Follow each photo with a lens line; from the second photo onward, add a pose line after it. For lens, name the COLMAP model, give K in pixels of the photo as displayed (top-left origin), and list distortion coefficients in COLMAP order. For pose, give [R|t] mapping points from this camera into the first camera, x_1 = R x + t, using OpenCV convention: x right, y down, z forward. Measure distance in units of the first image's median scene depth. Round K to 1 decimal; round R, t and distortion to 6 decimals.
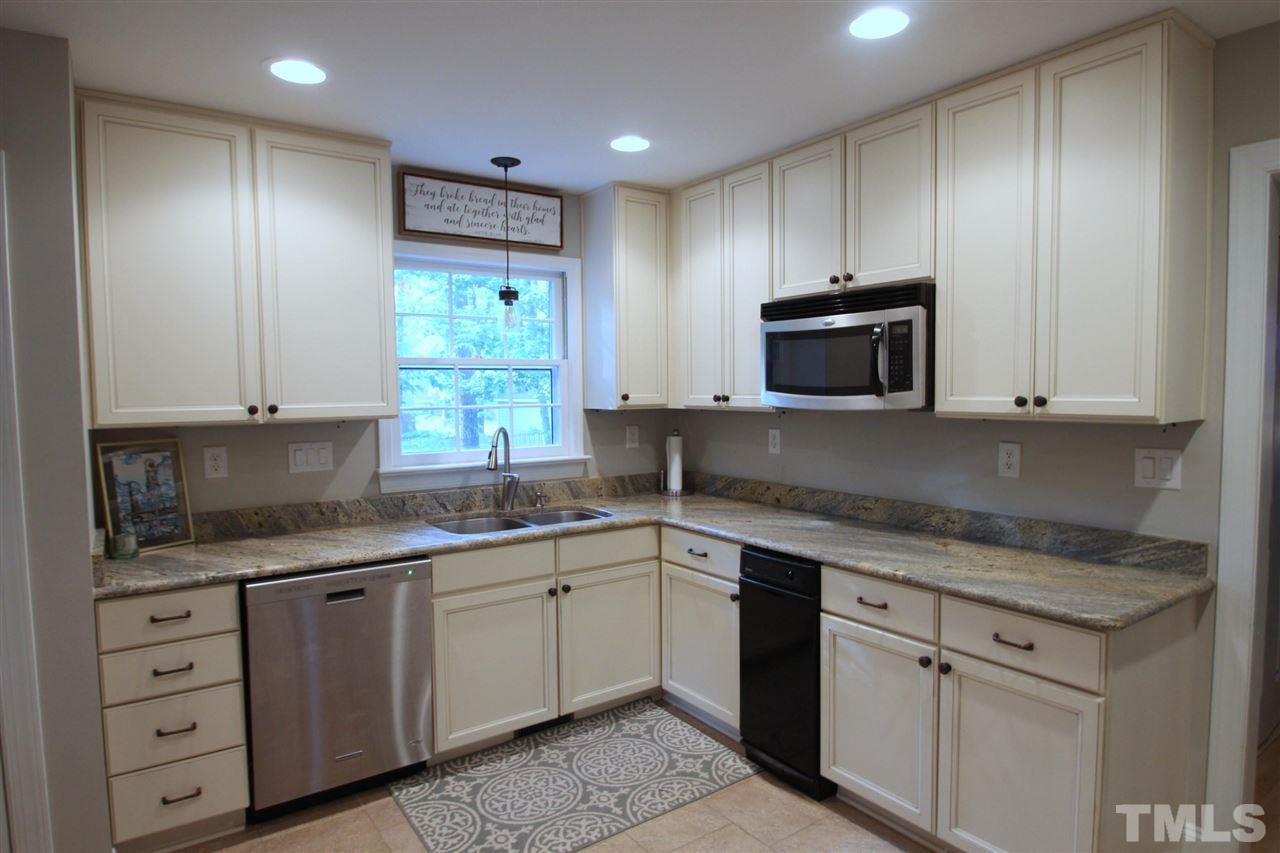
lens RADIAL K [[740.3, 0, 643.3], [0, 740.3, 431.0], [0, 0, 1]] dist [-0.017398, -0.002855]
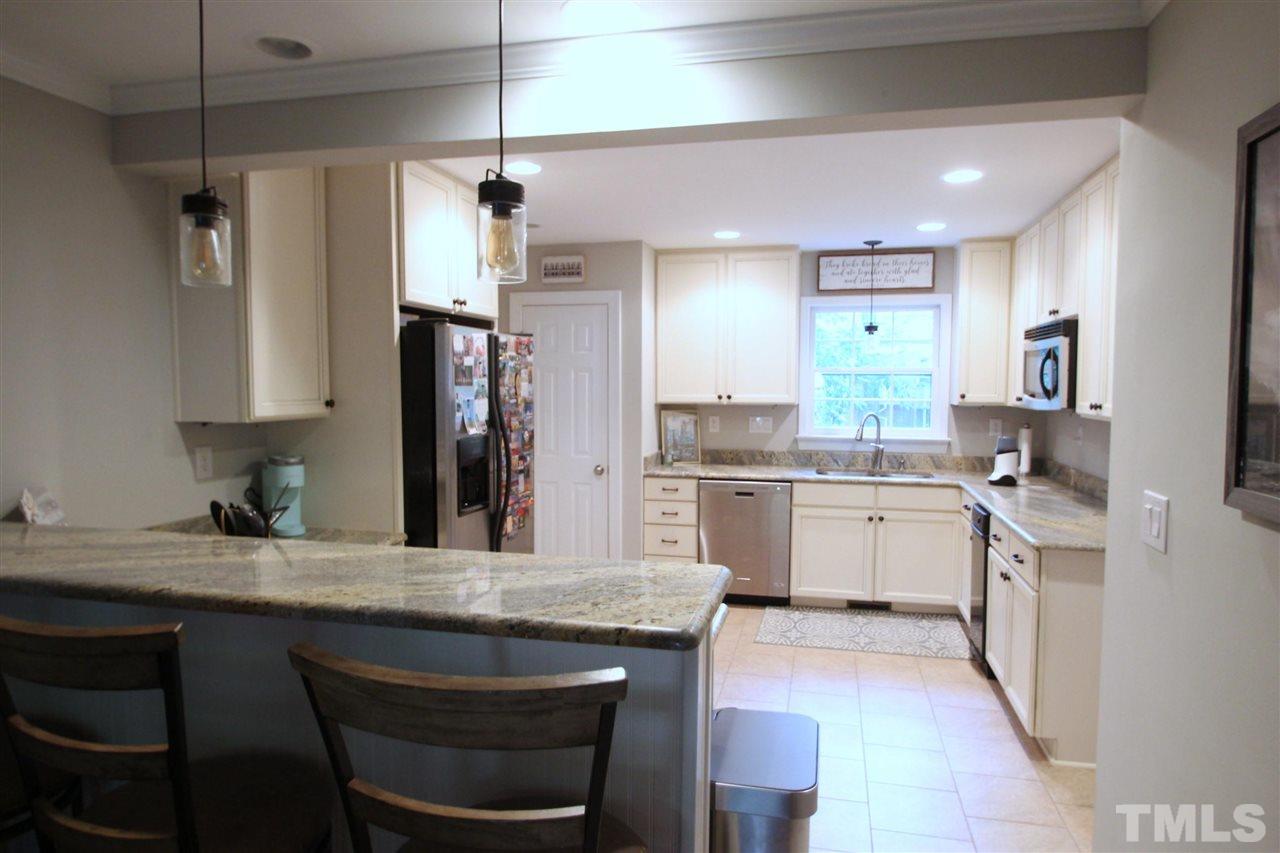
lens RADIAL K [[799.2, 0, 640.9], [0, 799.2, 432.5], [0, 0, 1]] dist [-0.004881, -0.001323]
pose [[0.647804, 0.062298, -0.759256, 0.823483], [-0.054124, 0.997896, 0.035699, 0.000756], [0.759882, 0.017968, 0.649812, -0.469251]]
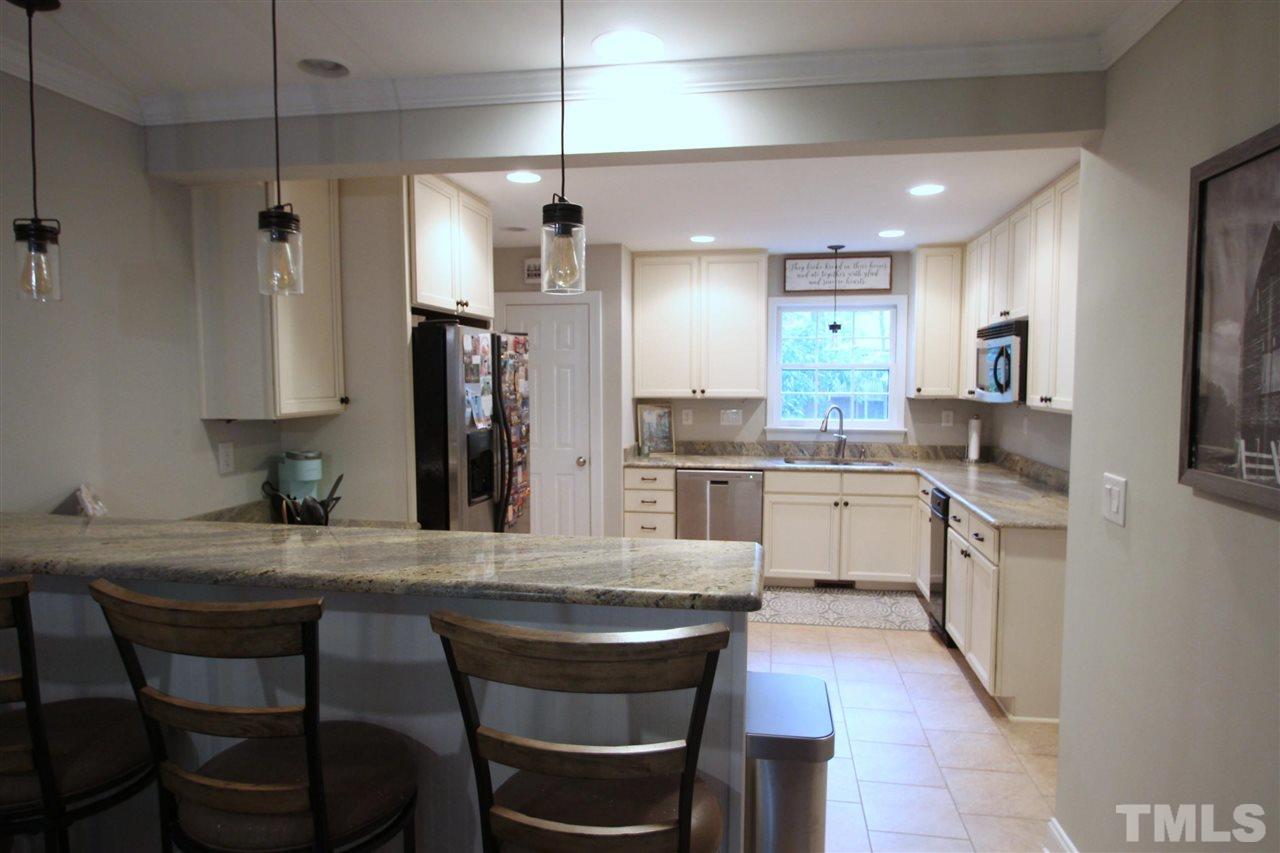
lens RADIAL K [[780.1, 0, 641.6], [0, 780.1, 432.9], [0, 0, 1]] dist [-0.003123, -0.000276]
pose [[0.696819, 0.064614, -0.714330, 0.817818], [-0.048956, 0.997896, 0.042508, 0.001103], [0.715574, 0.005351, 0.698516, -0.559110]]
